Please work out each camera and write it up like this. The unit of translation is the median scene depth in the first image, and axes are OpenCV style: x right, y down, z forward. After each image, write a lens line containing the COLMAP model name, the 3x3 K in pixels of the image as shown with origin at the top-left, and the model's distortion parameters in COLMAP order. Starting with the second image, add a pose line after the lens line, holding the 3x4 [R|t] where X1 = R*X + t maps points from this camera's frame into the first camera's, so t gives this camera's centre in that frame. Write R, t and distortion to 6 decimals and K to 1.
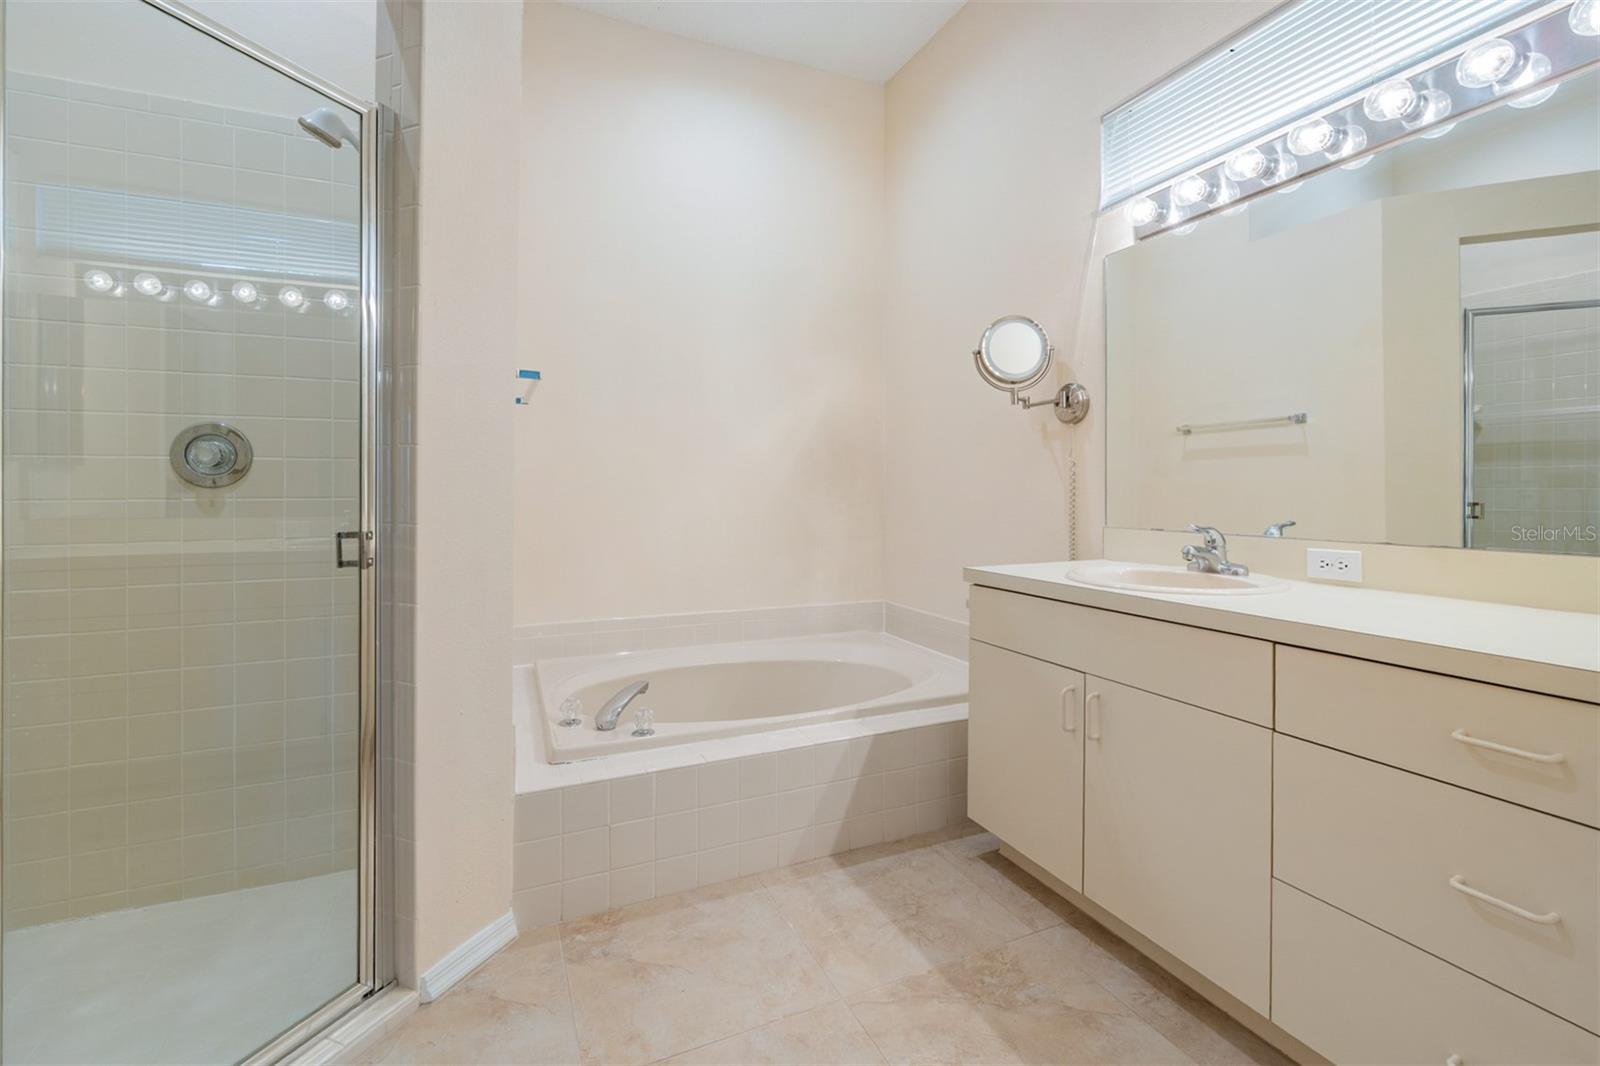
lens RADIAL K [[678.6, 0, 801.6], [0, 678.6, 492.1], [0, 0, 1]] dist [0.002337, 0.000275]
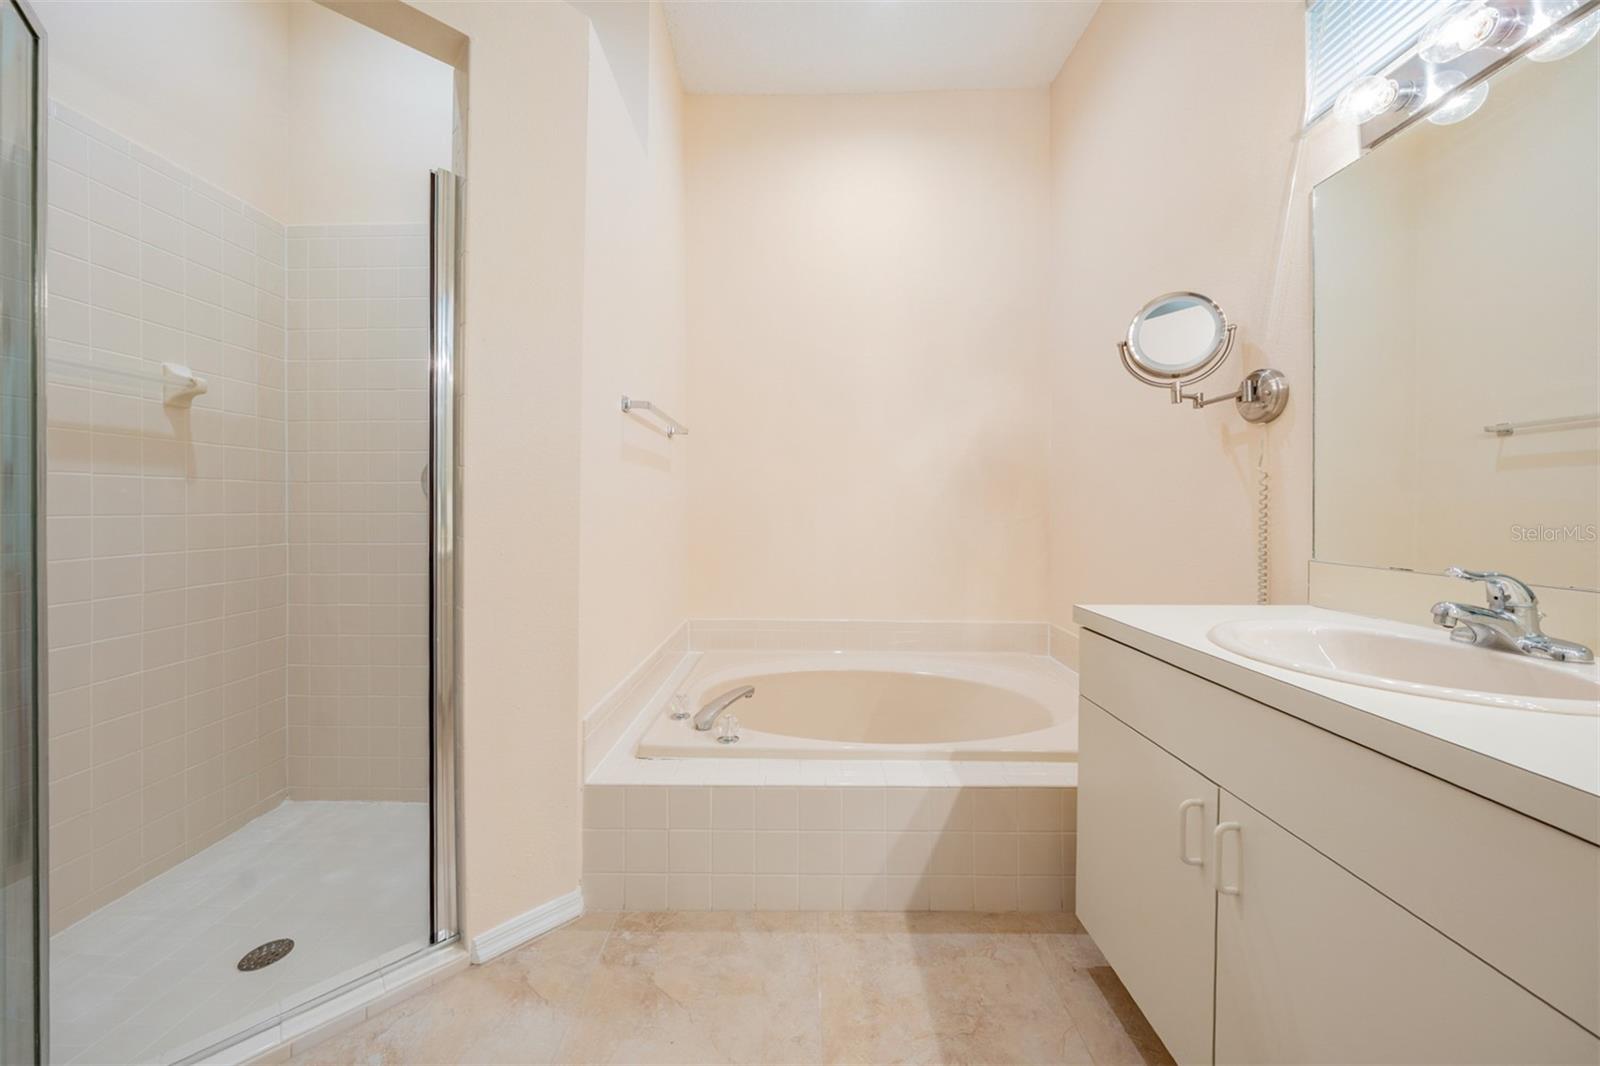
lens RADIAL K [[531.0, 0, 822.7], [0, 531.0, 508.0], [0, 0, 1]] dist [-0.002819, 0.000087]
pose [[0.912805, 0.004145, -0.408376, 0.229882], [-0.004871, 0.999988, -0.000737, -0.002328], [0.408368, 0.002662, 0.912814, 0.308999]]
